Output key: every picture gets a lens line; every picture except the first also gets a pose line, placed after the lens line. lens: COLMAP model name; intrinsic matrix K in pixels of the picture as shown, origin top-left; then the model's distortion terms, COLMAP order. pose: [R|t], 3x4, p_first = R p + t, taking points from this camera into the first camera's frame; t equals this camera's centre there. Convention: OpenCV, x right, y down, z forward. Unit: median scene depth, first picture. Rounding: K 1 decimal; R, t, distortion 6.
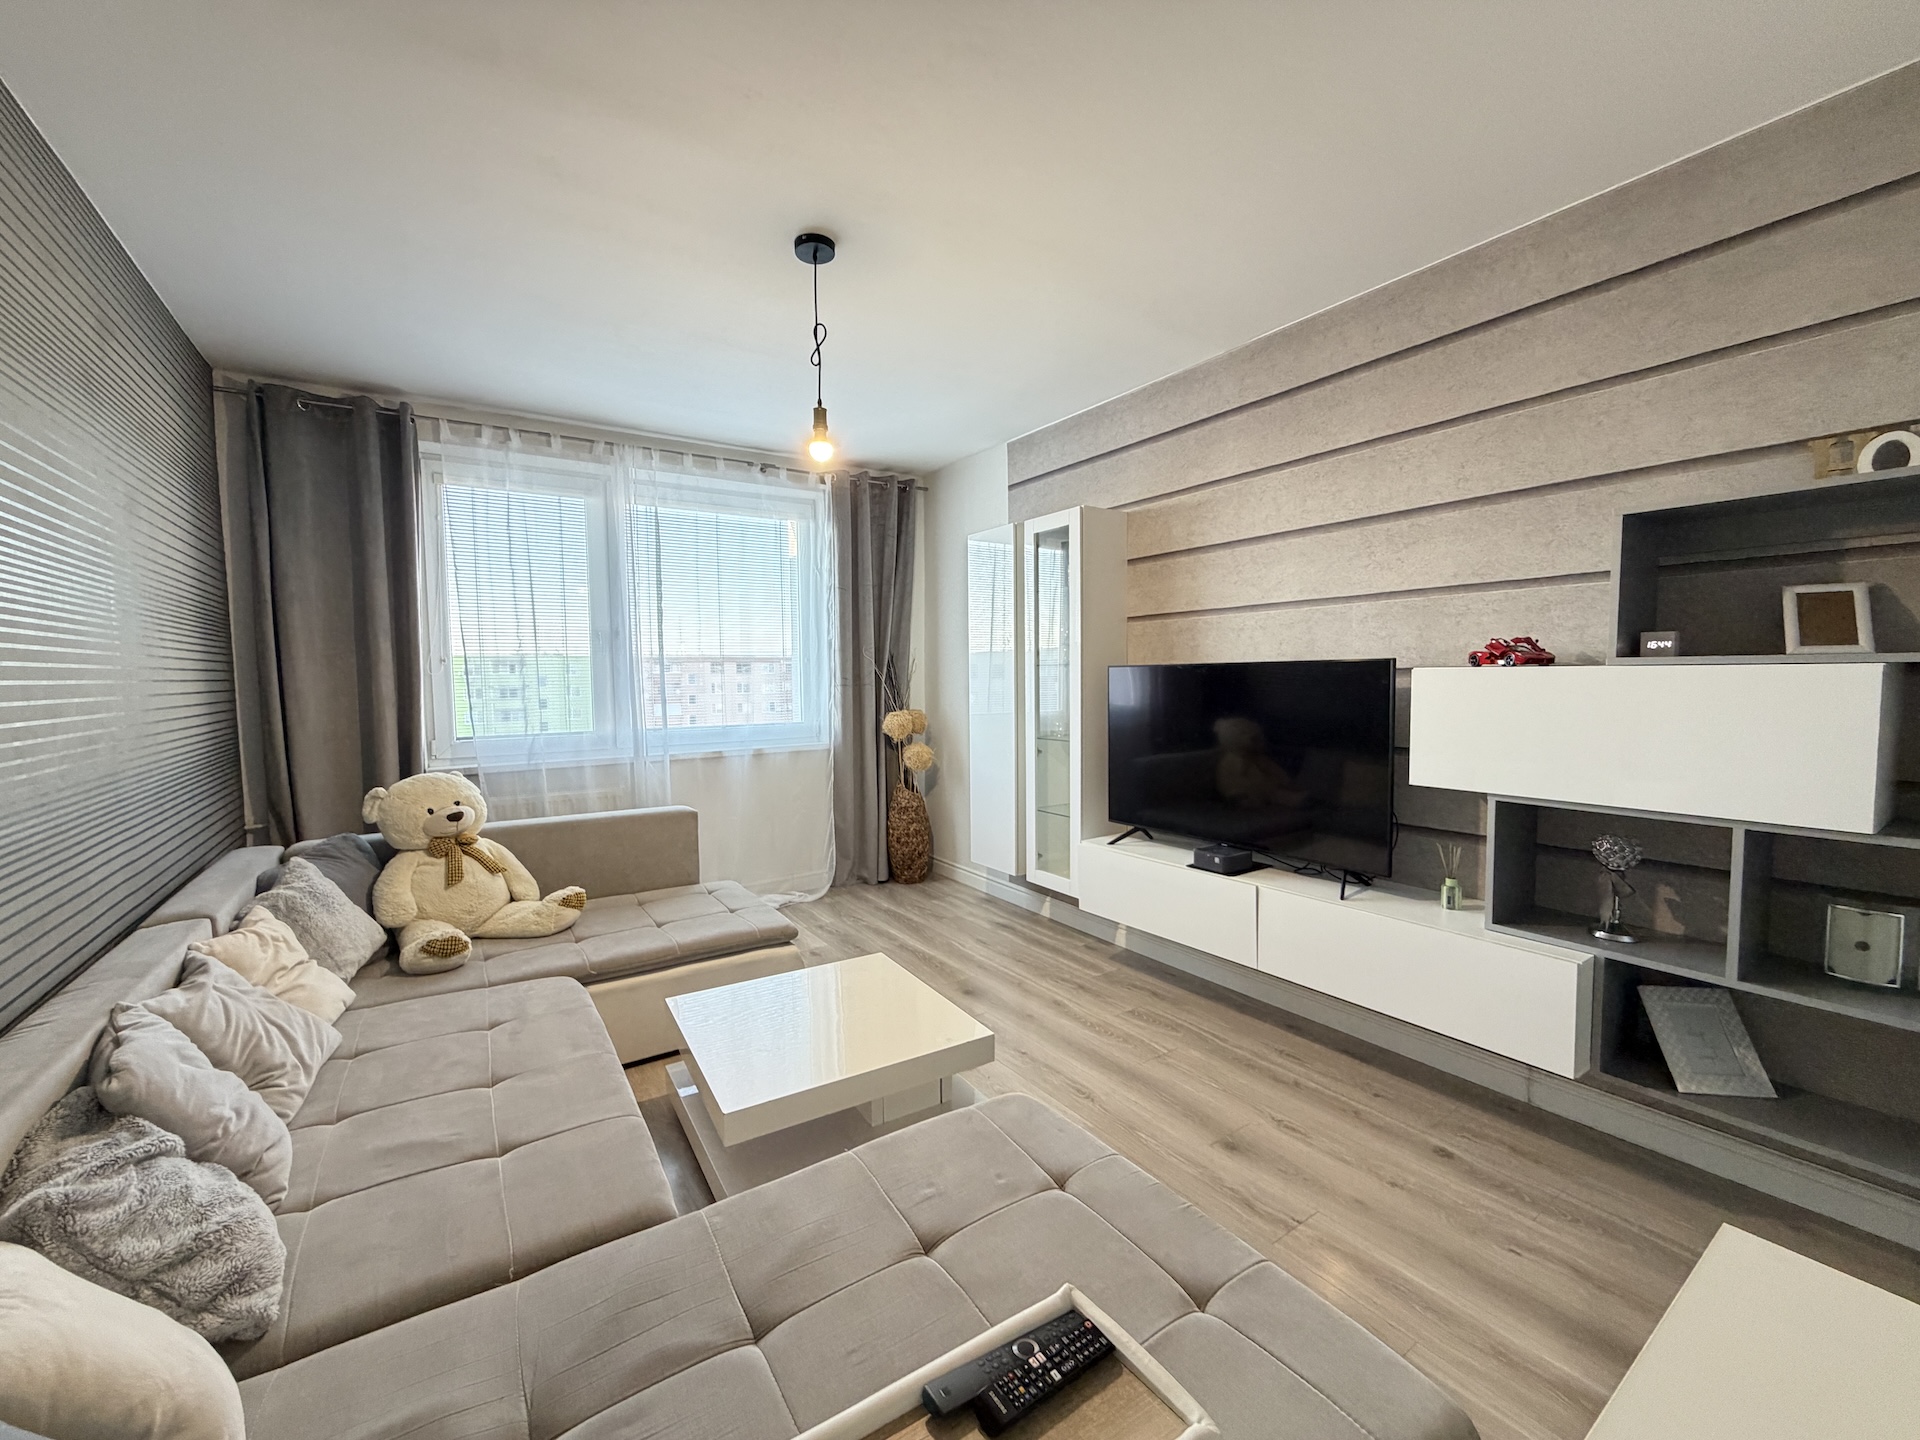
lens RADIAL K [[763.1, 0, 949.7], [0, 763.1, 719.2], [0, 0, 1]] dist [0.001947, -0.000061]
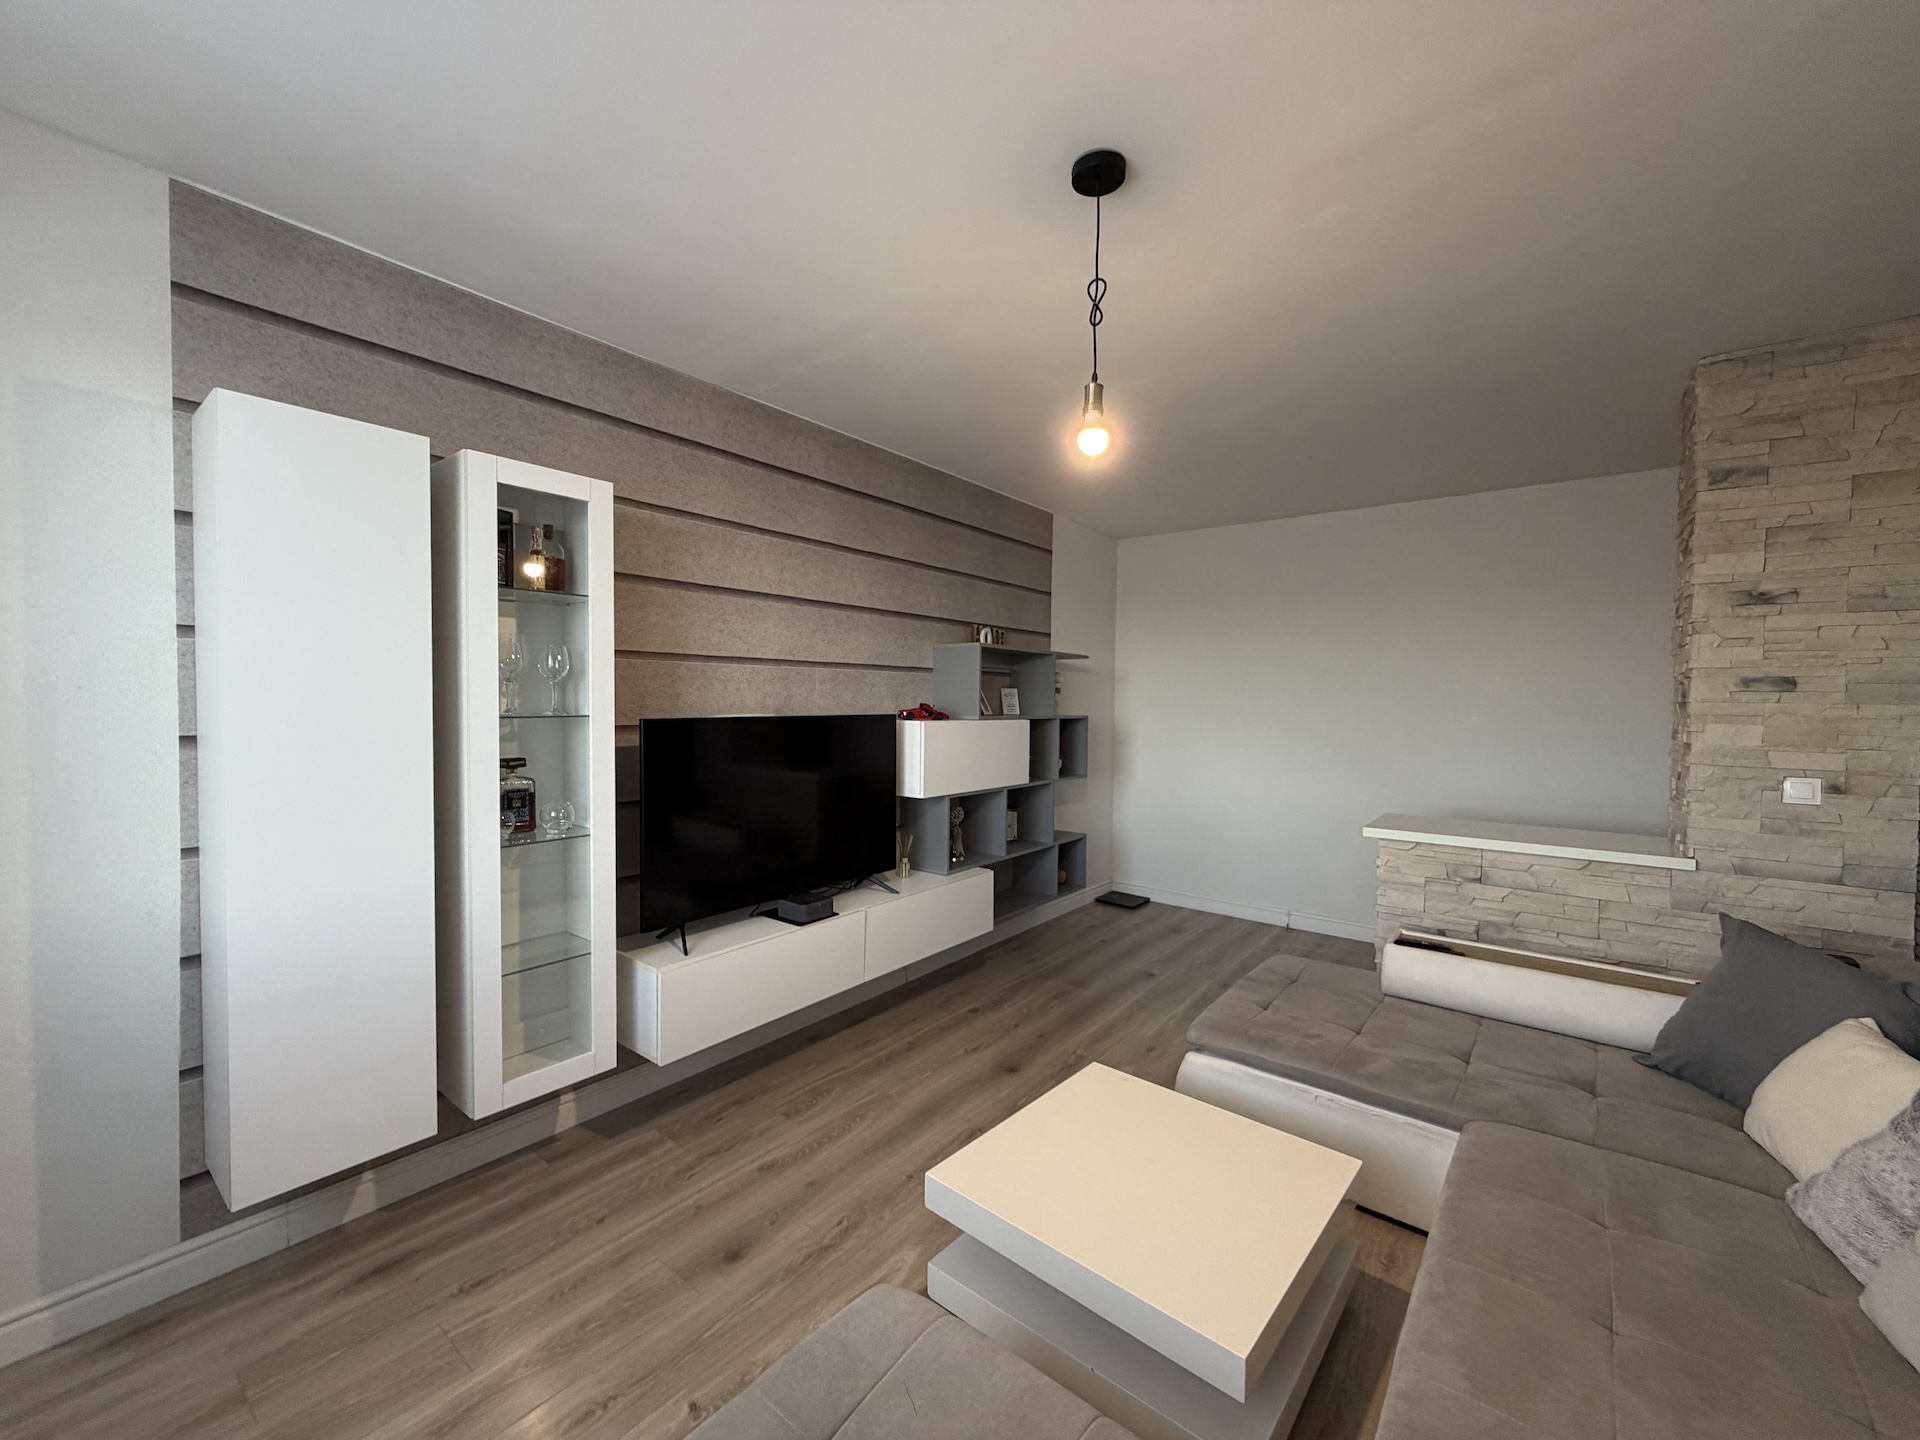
lens RADIAL K [[763.1, 0, 950.5], [0, 763.1, 724.2], [0, 0, 1]] dist [0.001947, -0.000061]
pose [[-0.299281, -0.014523, 0.954055, -0.647305], [0.058770, 0.997705, 0.033623, -0.081230], [-0.952354, 0.066133, -0.297740, 1.061243]]
